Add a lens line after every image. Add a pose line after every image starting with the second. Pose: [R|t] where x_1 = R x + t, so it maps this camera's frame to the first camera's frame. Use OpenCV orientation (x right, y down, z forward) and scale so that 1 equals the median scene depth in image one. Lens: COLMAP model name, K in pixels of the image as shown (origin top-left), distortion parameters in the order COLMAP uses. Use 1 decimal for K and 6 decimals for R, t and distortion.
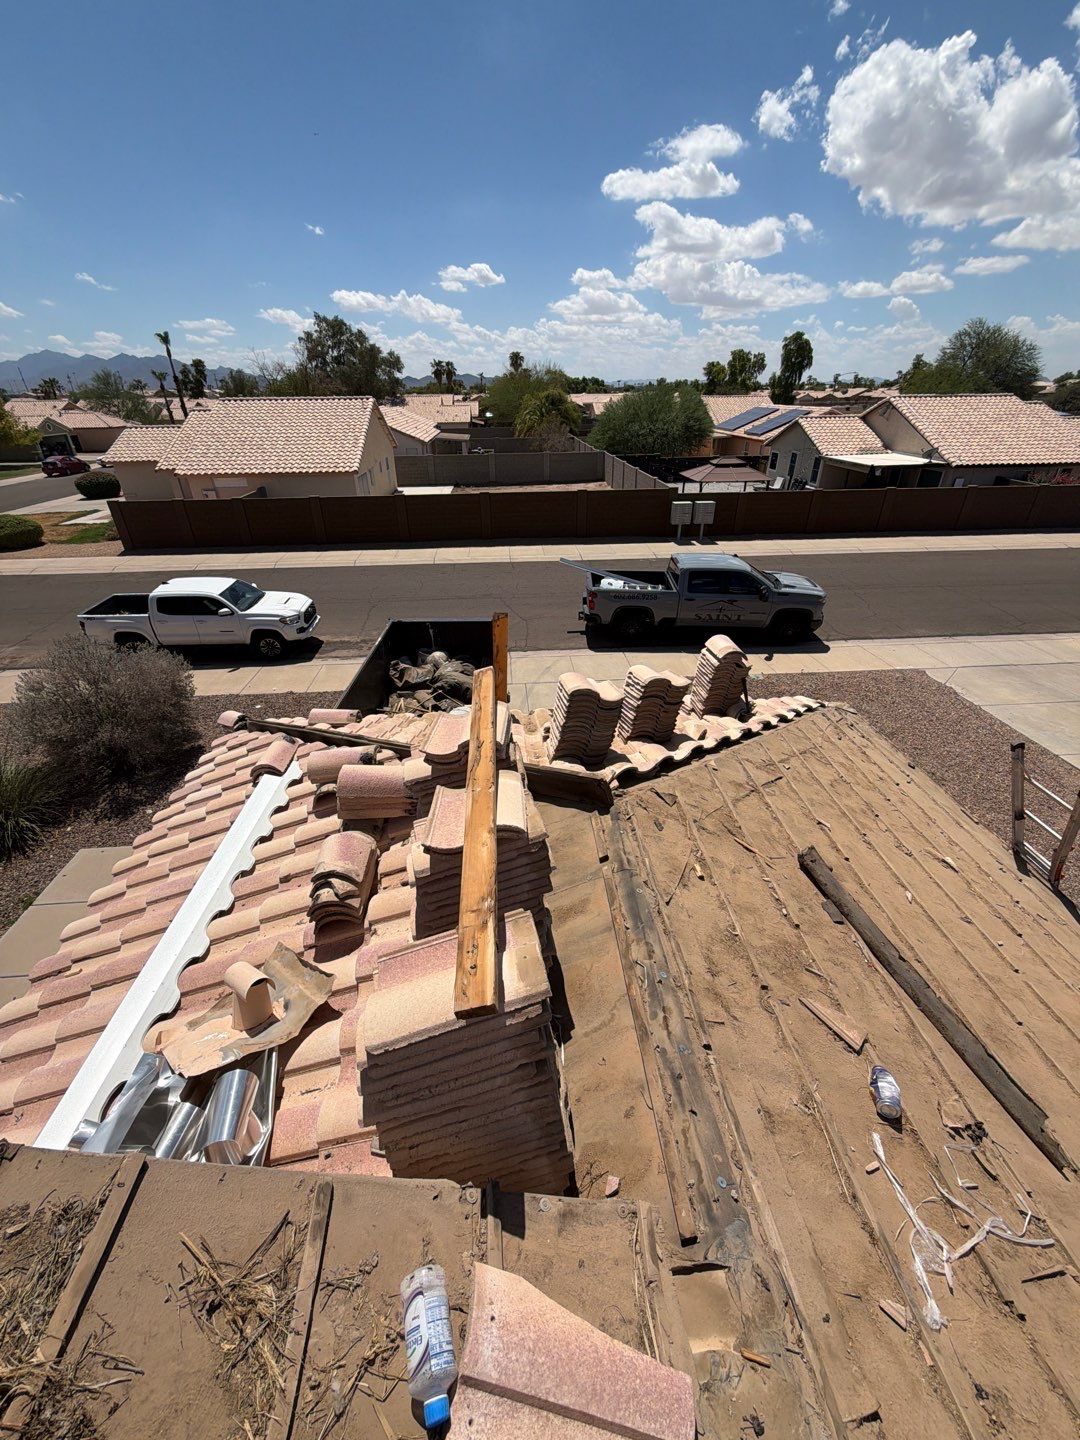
lens RADIAL K [[574.2, 0, 539.1], [0, 574.2, 719.8], [0, 0, 1]] dist [0.000282, -0.000018]
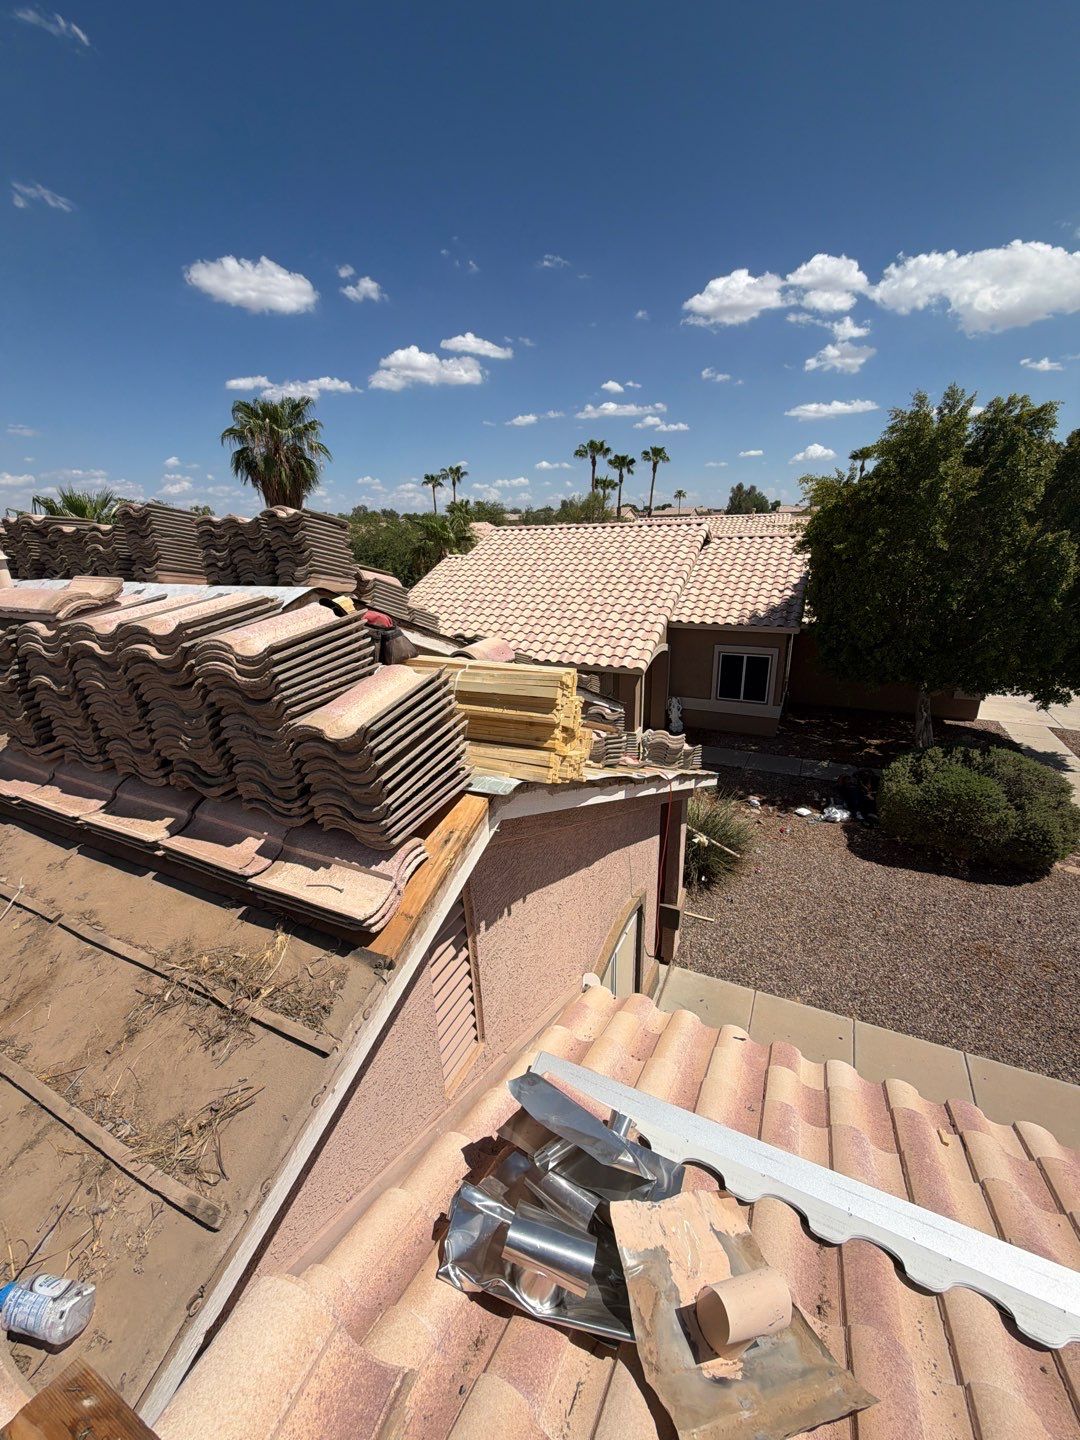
lens RADIAL K [[574.2, 0, 539.4], [0, 574.2, 720.9], [0, 0, 1]] dist [0.000282, -0.000018]
pose [[-0.504433, 0.308543, -0.806442, -0.008245], [-0.402747, 0.742074, 0.535836, -0.046428], [0.763768, 0.595086, -0.250061, 0.089308]]
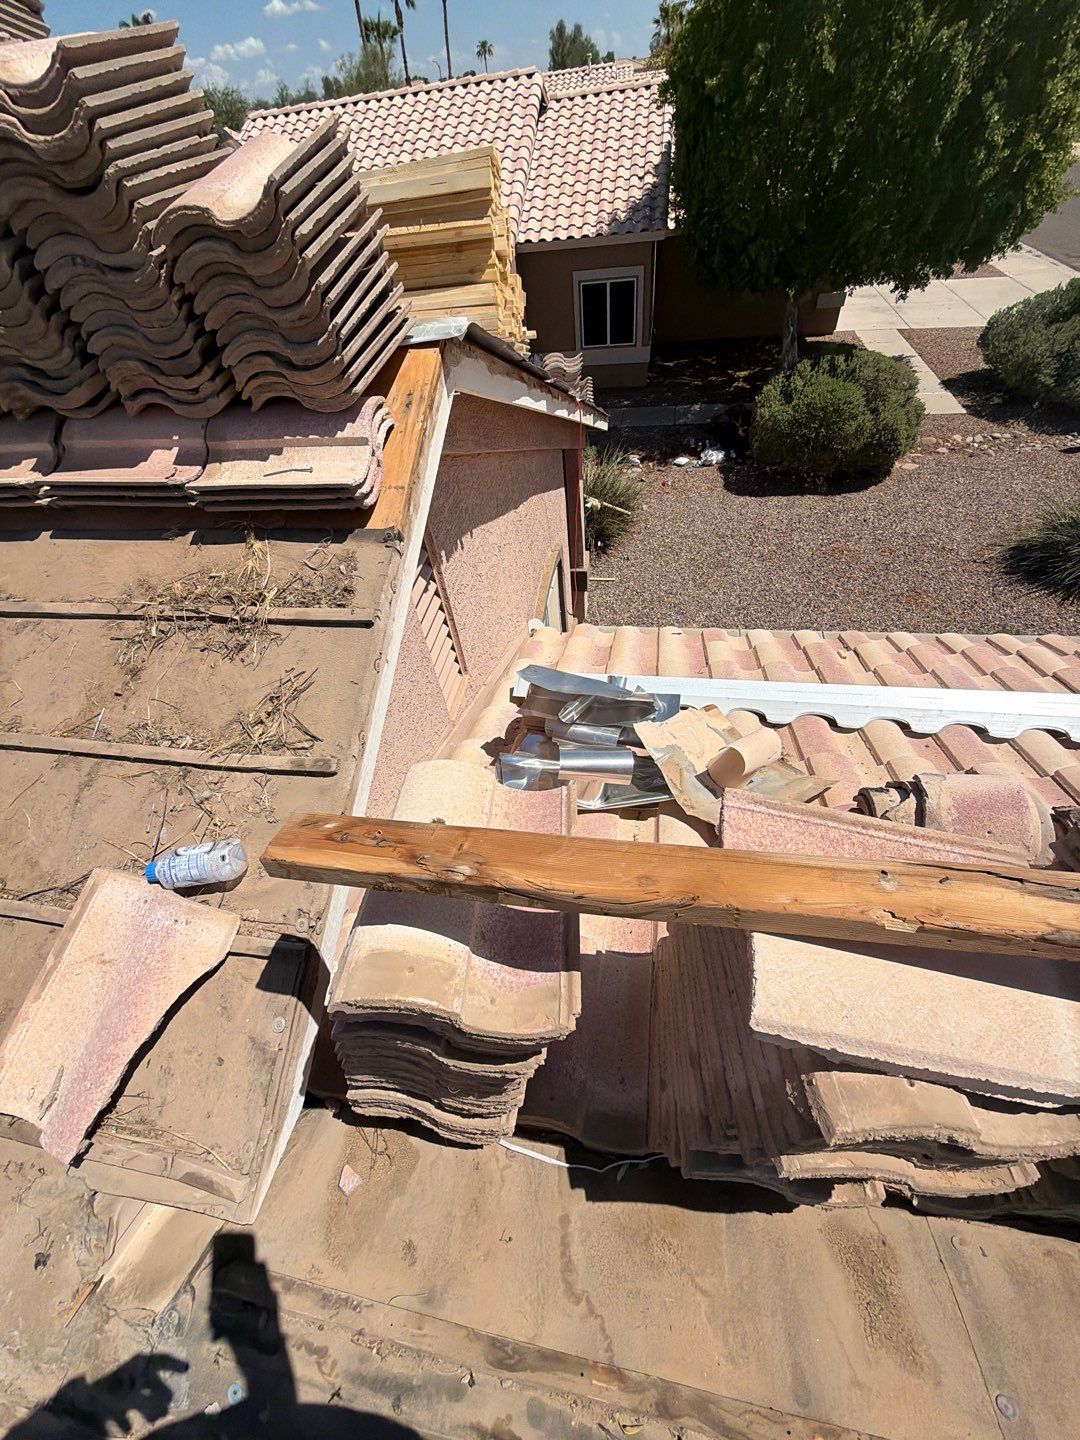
lens RADIAL K [[574.2, 0, 545.1], [0, 574.2, 709.7], [0, 0, 1]] dist [0.000282, -0.000018]
pose [[-0.229224, 0.737195, -0.635609, 0.008609], [-0.395482, 0.526132, 0.752847, -0.014695], [0.889410, 0.423943, 0.170945, 0.086333]]
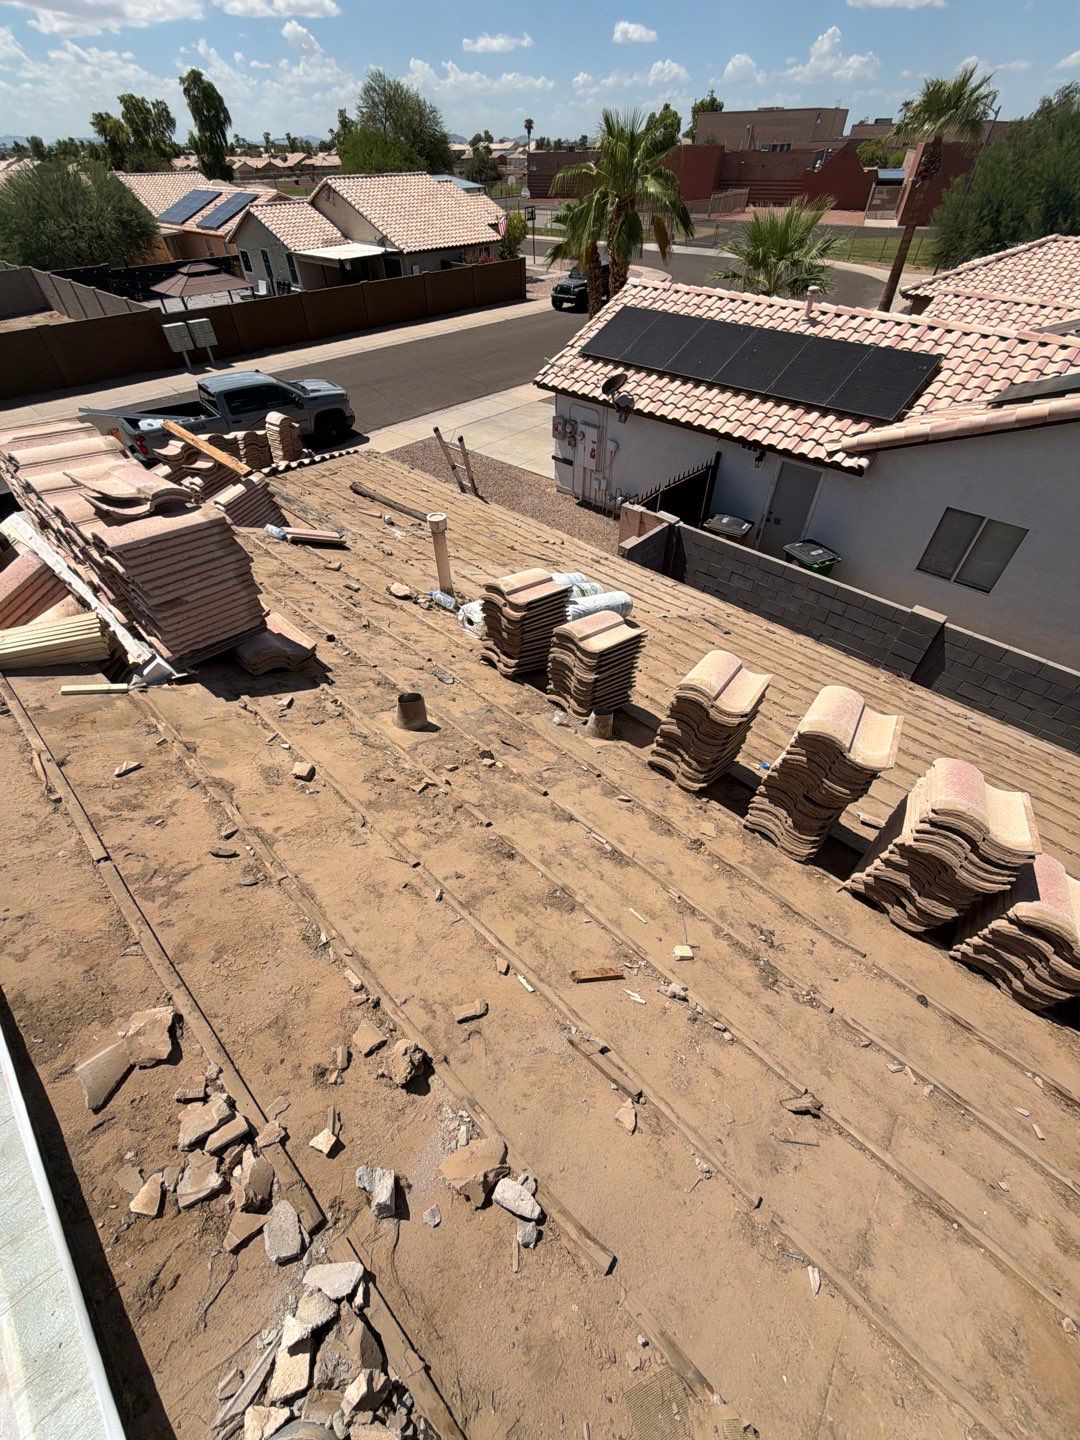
lens RADIAL K [[574.2, 0, 536.1], [0, 574.2, 721.0], [0, 0, 1]] dist [0.000282, -0.000018]
pose [[0.741583, -0.473749, 0.474991, -0.103838], [0.336390, 0.875183, 0.347703, 0.099352], [-0.580428, -0.098068, 0.808385, -0.268934]]
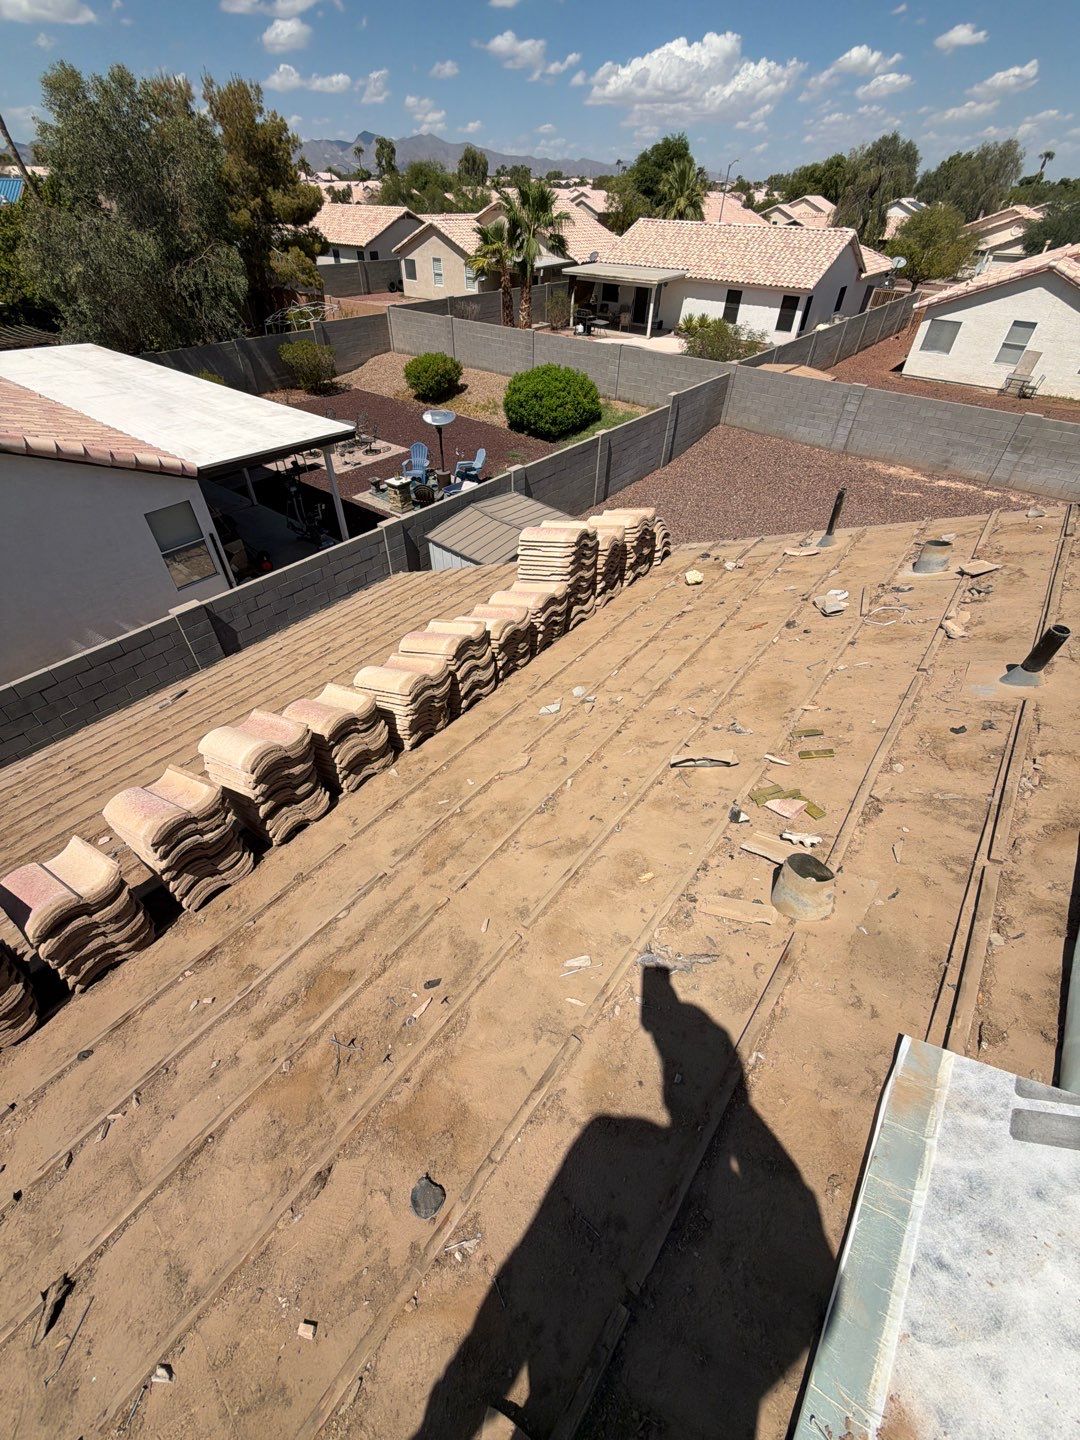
lens RADIAL K [[574.2, 0, 538.7], [0, 574.2, 721.0], [0, 0, 1]] dist [0.000282, -0.000018]
pose [[-0.733294, -0.466906, 0.494247, -0.106868], [0.328345, 0.393361, 0.858753, 0.126930], [-0.595374, 0.792001, -0.135143, -0.320427]]
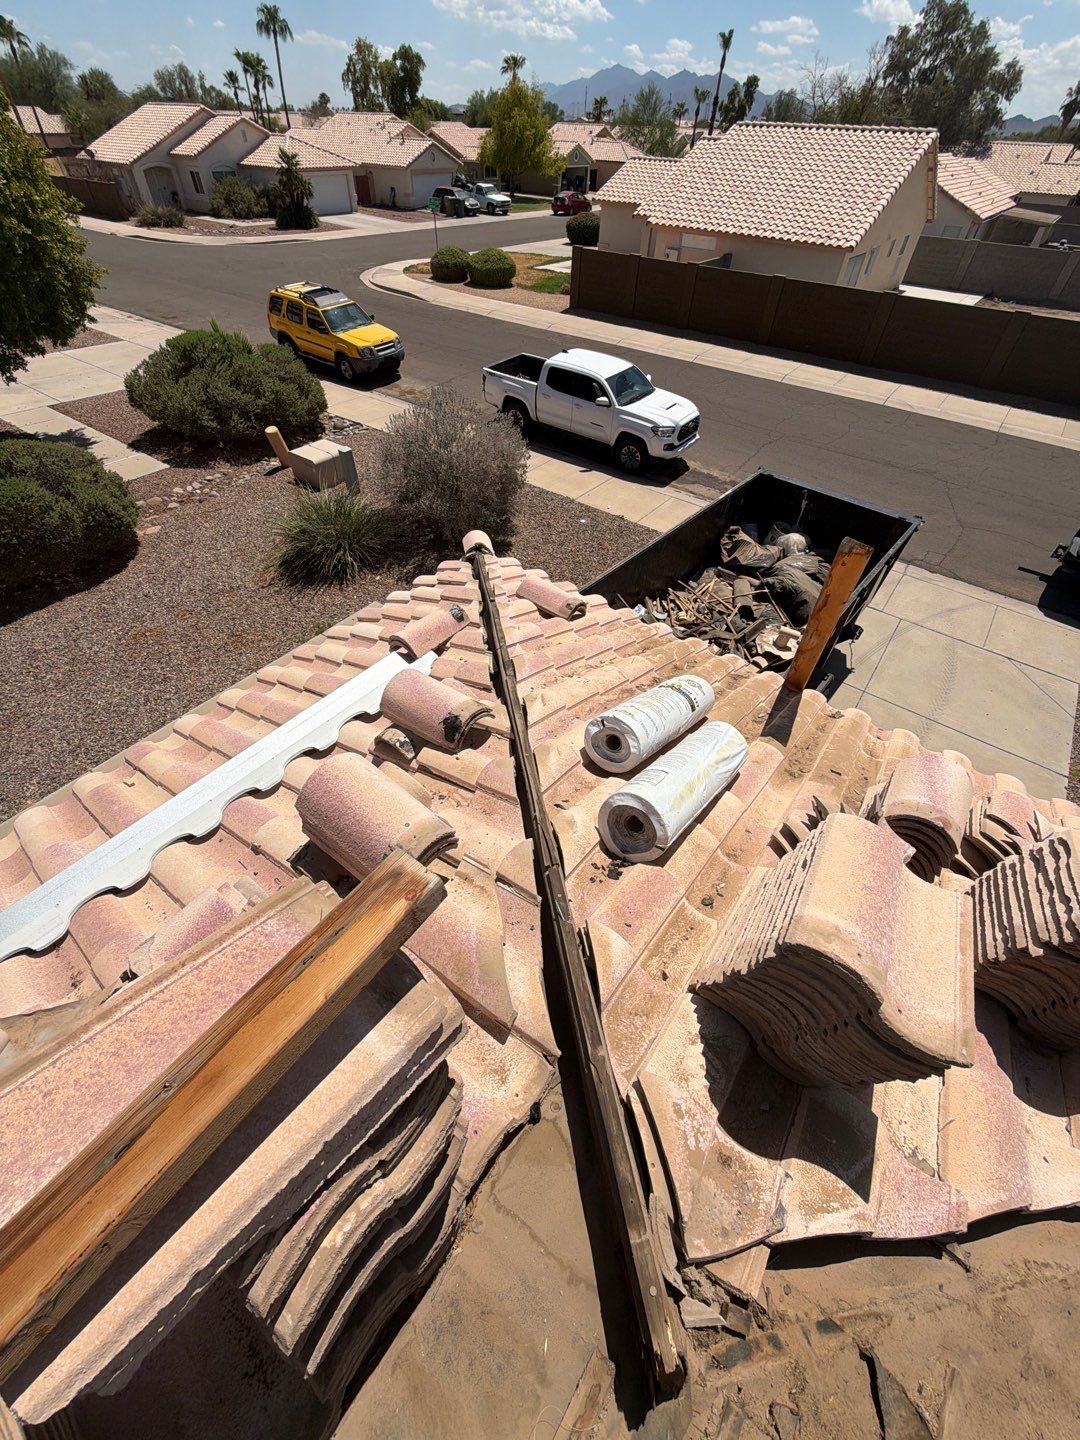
lens RADIAL K [[574.2, 0, 536.6], [0, 574.2, 721.0], [0, 0, 1]] dist [0.000282, -0.000018]
pose [[0.753353, 0.497018, -0.430619, 0.004024], [-0.359339, 0.859536, 0.363419, -0.044638], [0.550758, -0.119045, 0.826132, 0.137341]]
